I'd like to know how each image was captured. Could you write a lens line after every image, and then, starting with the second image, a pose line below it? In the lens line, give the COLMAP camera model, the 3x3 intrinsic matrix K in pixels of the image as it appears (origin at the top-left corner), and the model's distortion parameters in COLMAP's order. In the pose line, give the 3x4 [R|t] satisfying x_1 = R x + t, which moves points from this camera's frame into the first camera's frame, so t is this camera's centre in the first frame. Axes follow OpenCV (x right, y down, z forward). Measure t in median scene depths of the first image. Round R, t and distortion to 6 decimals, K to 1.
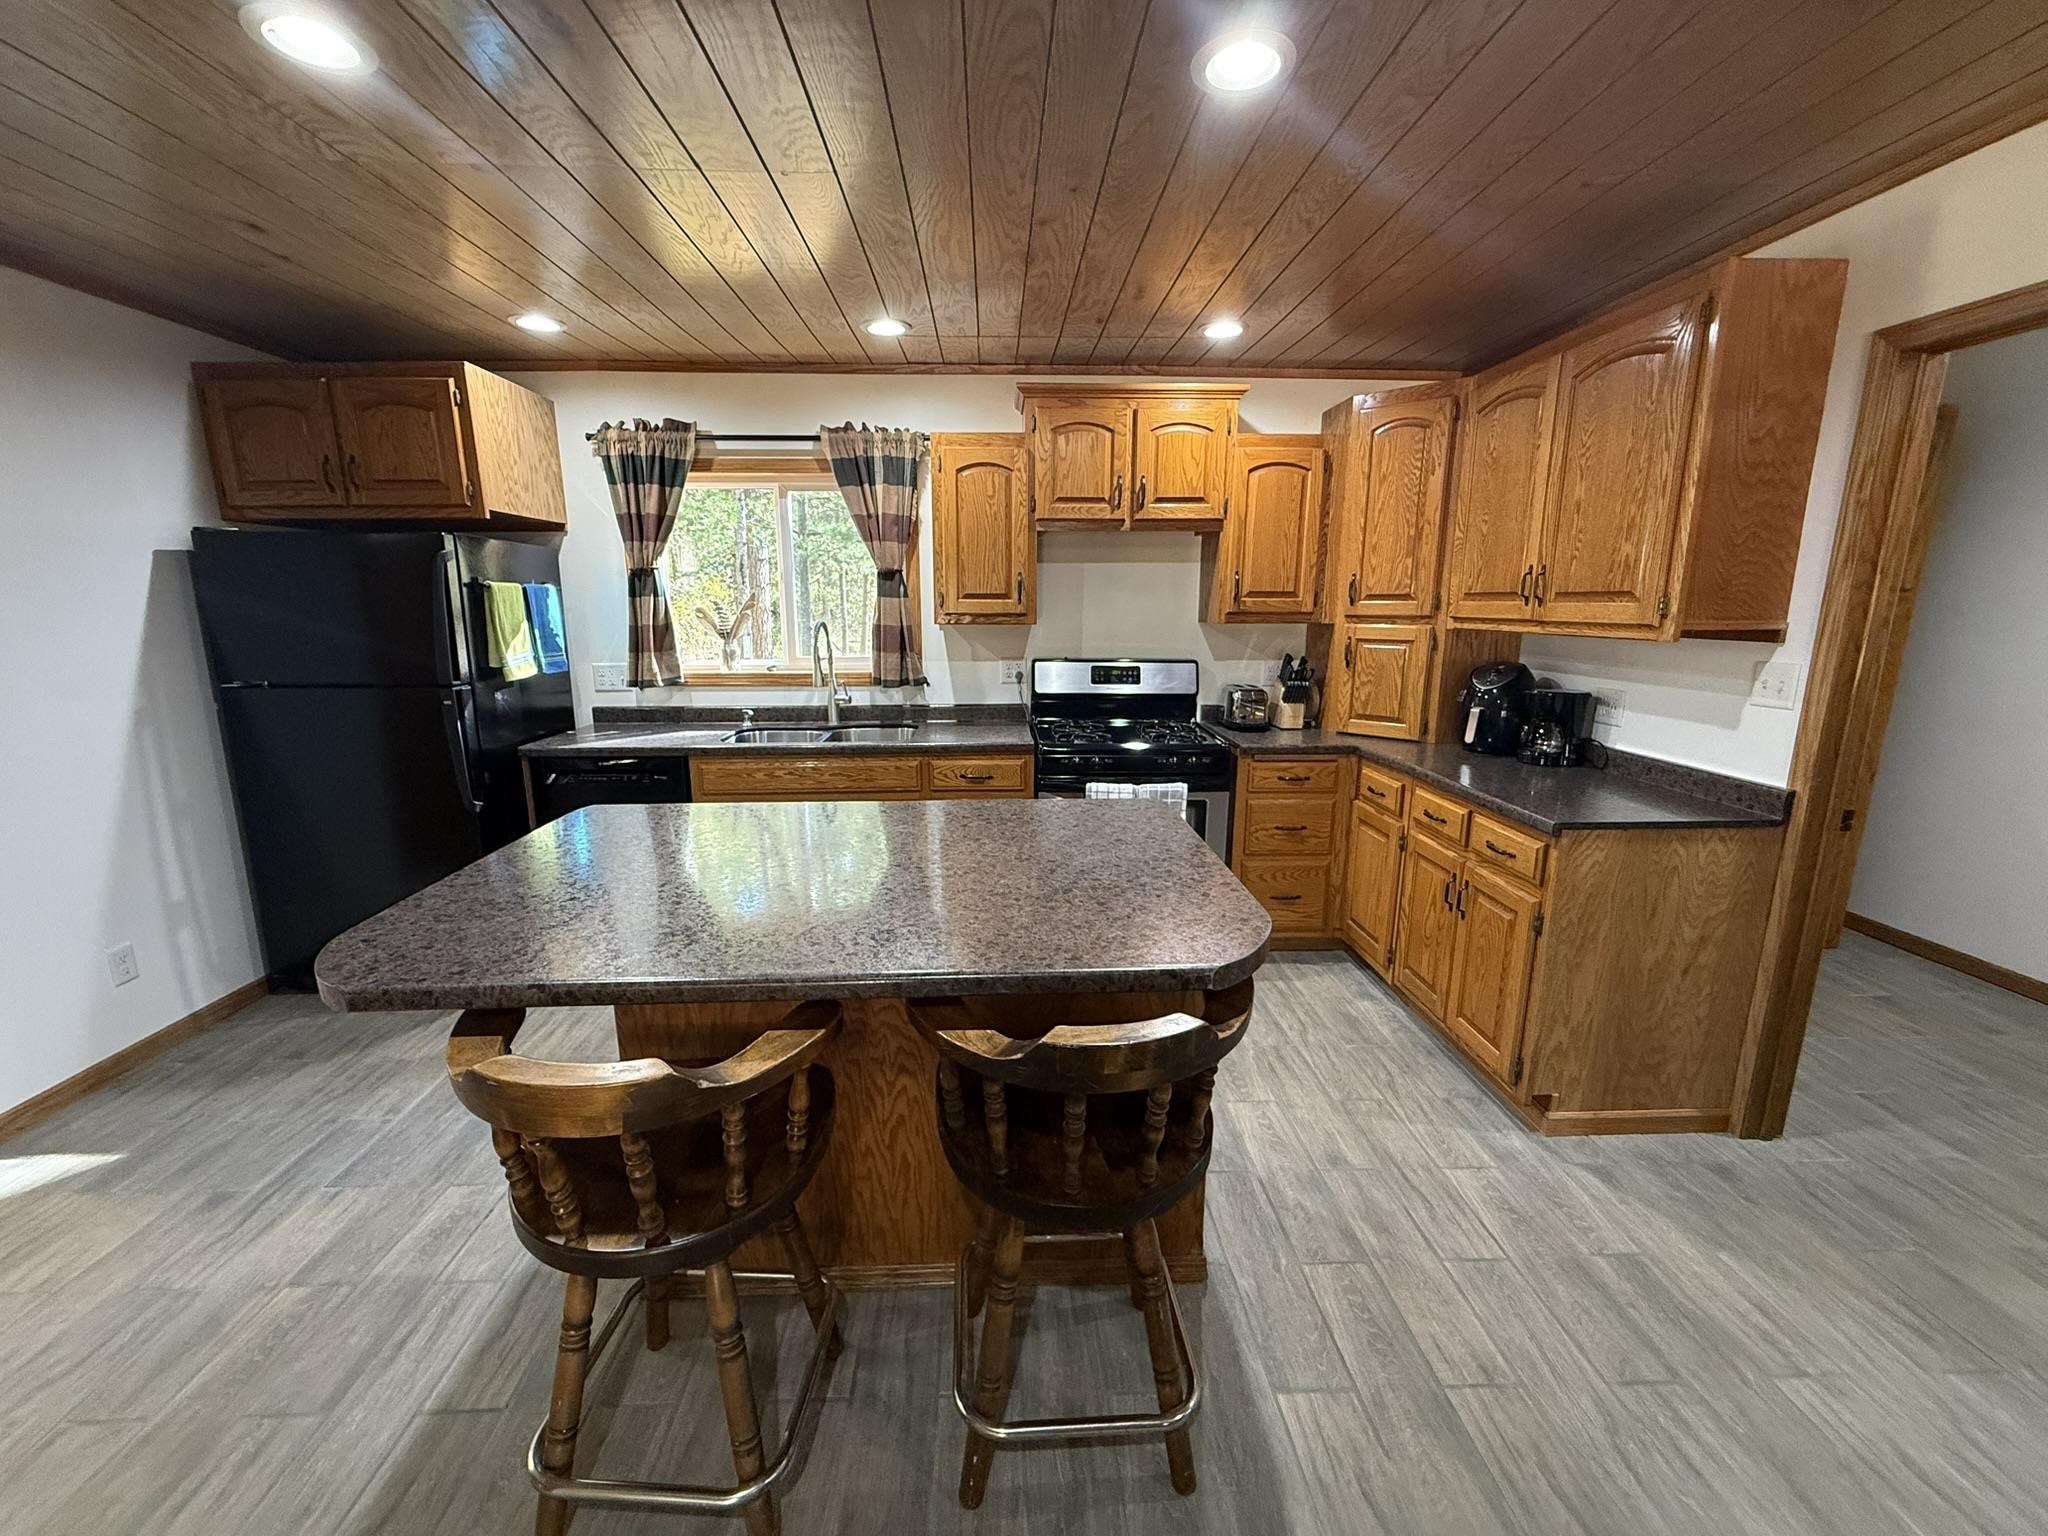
lens RADIAL K [[813.9, 0, 1017.8], [0, 813.9, 765.3], [0, 0, 1]] dist [-0.000570, 0.000755]
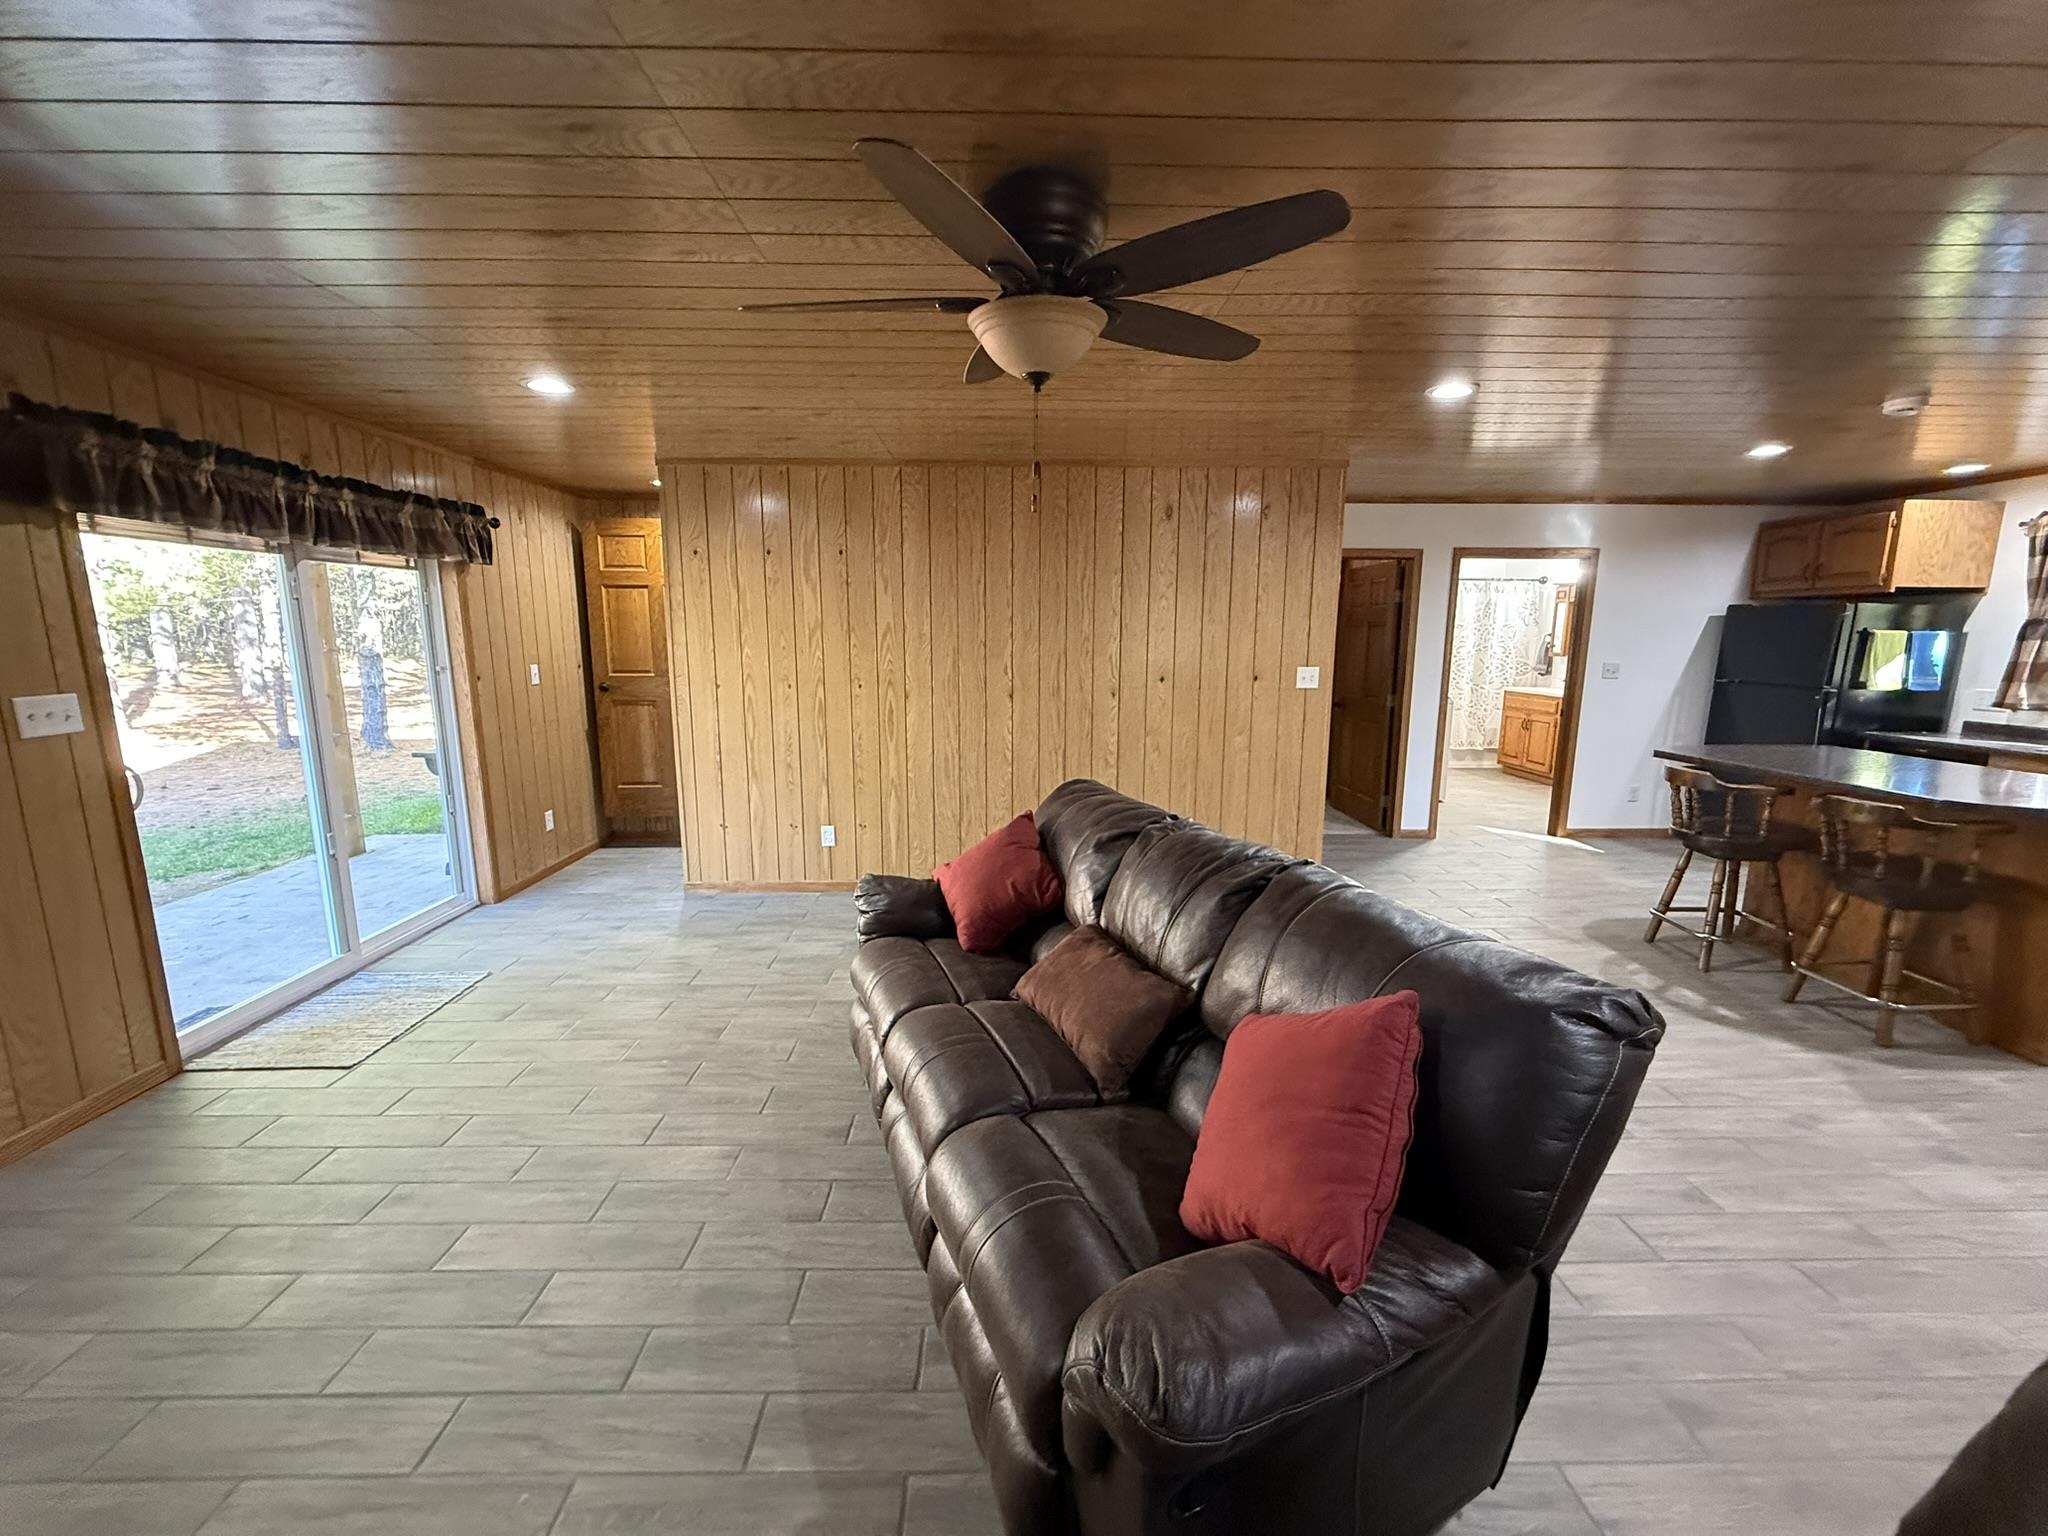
lens RADIAL K [[813.9, 0, 1018.9], [0, 813.9, 764.3], [0, 0, 1]] dist [-0.000570, 0.000755]
pose [[-0.014685, 0.162929, -0.986528, 1.046299], [-0.208894, 0.964363, 0.162378, 0.132345], [0.977828, 0.208464, 0.019874, -0.678238]]
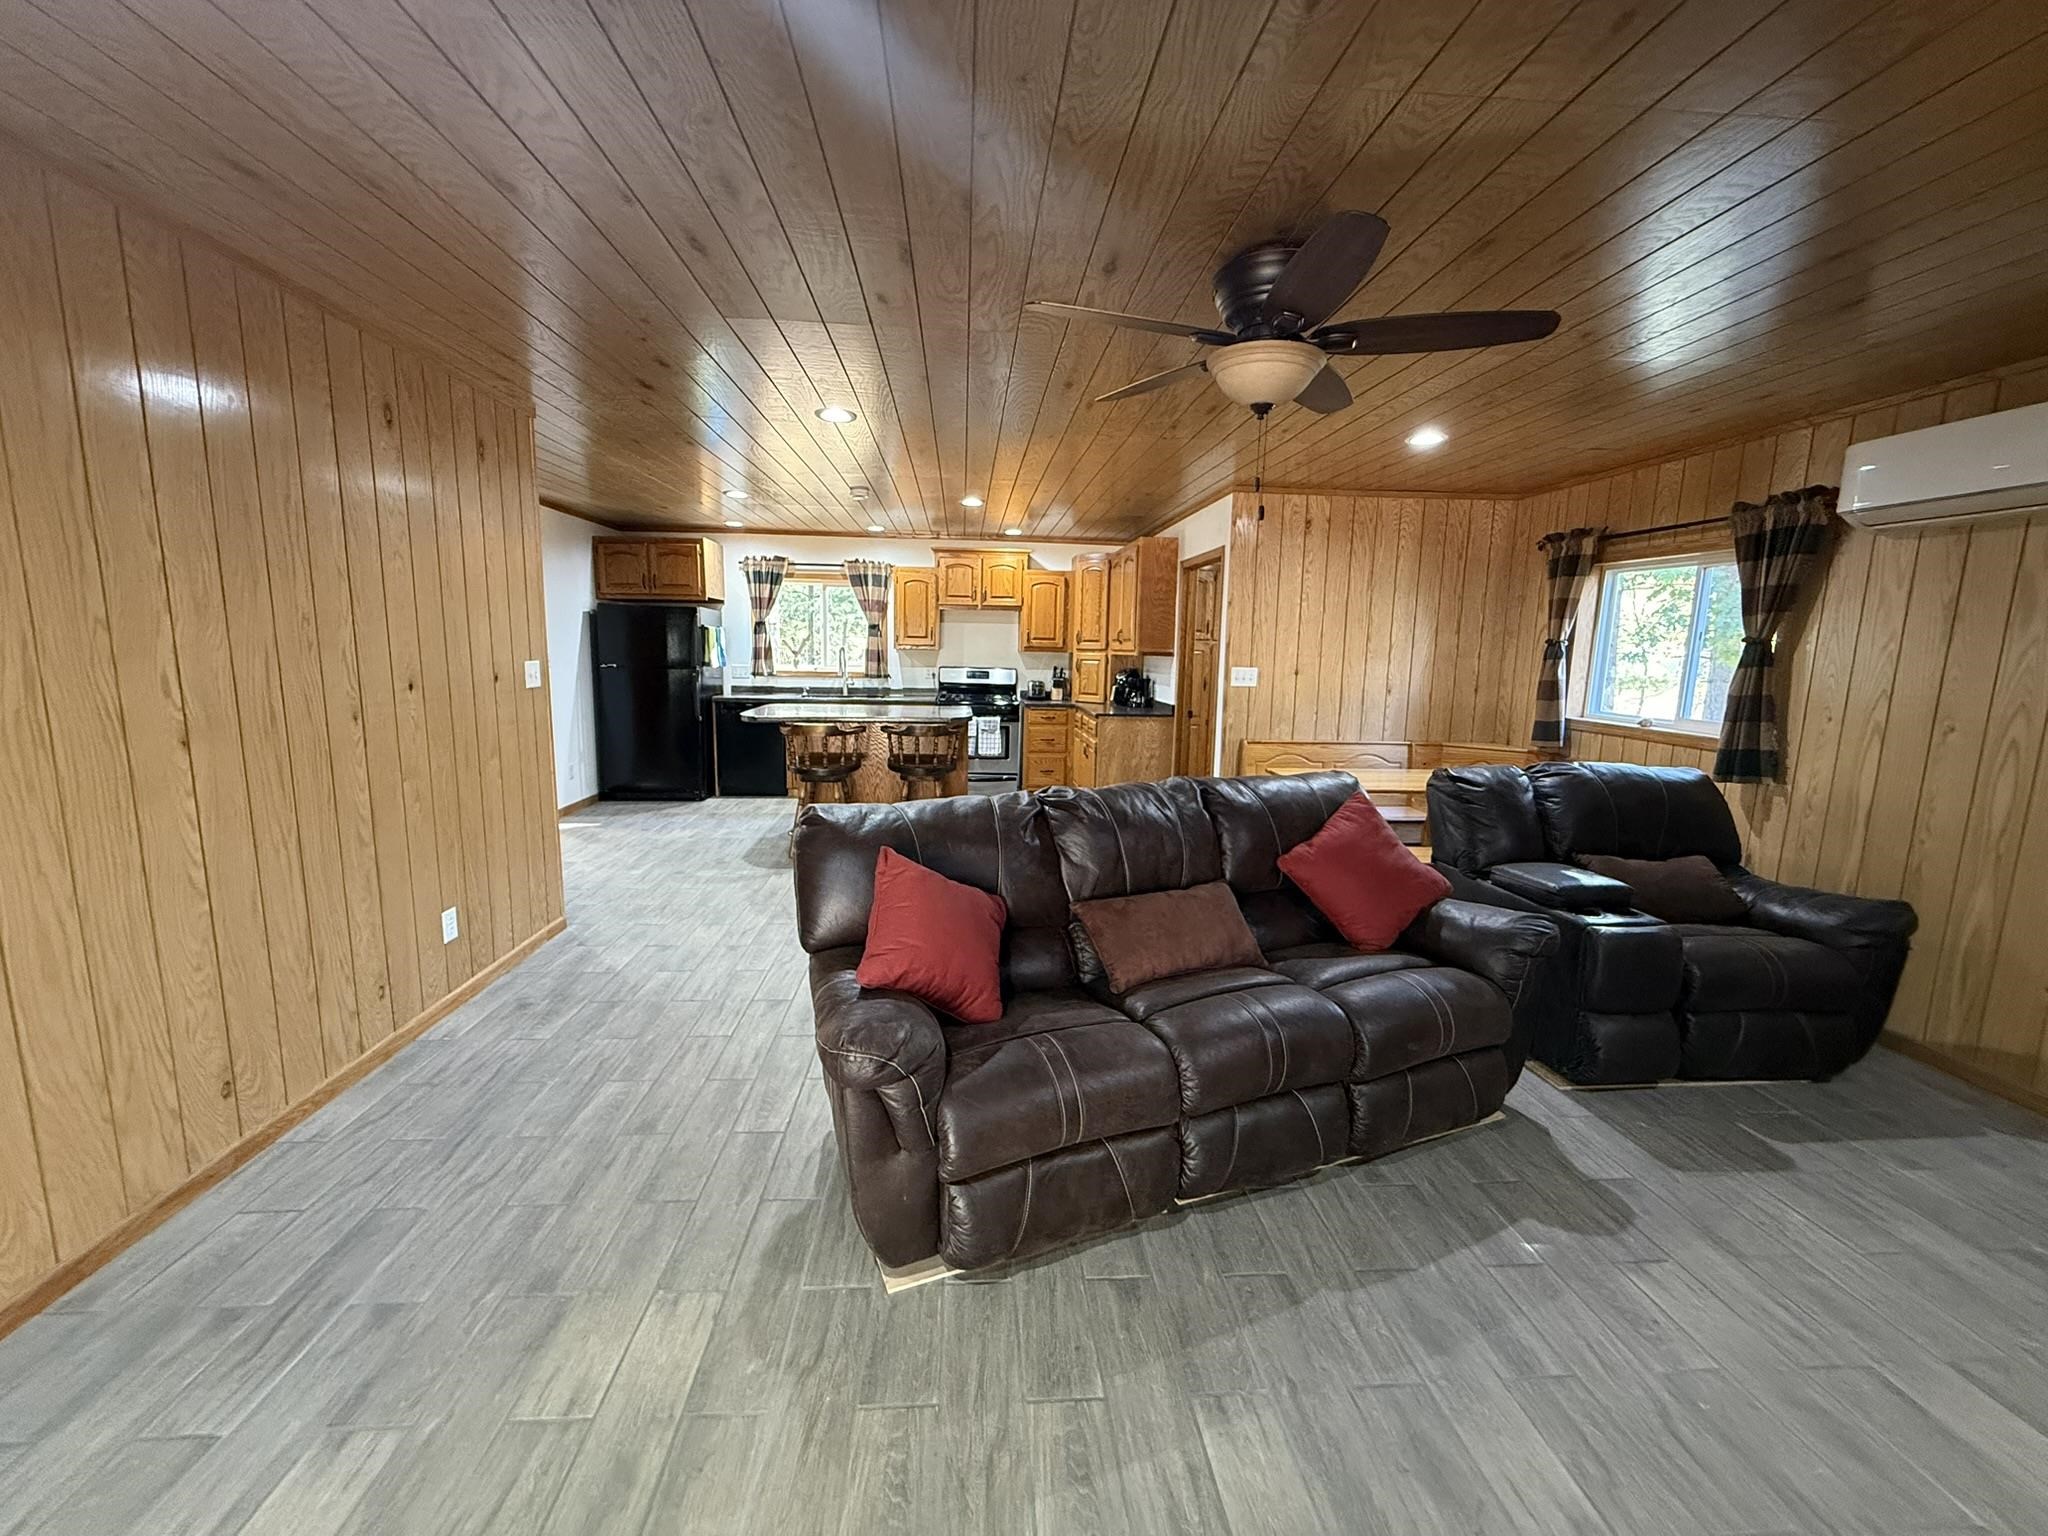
lens RADIAL K [[813.9, 0, 1016.0], [0, 813.9, 769.5], [0, 0, 1]] dist [-0.000570, 0.000755]
pose [[0.999106, 0.015292, 0.039418, 0.170799], [-0.013166, 0.998475, -0.053622, 0.310306], [-0.040178, 0.053055, 0.997783, -1.398768]]
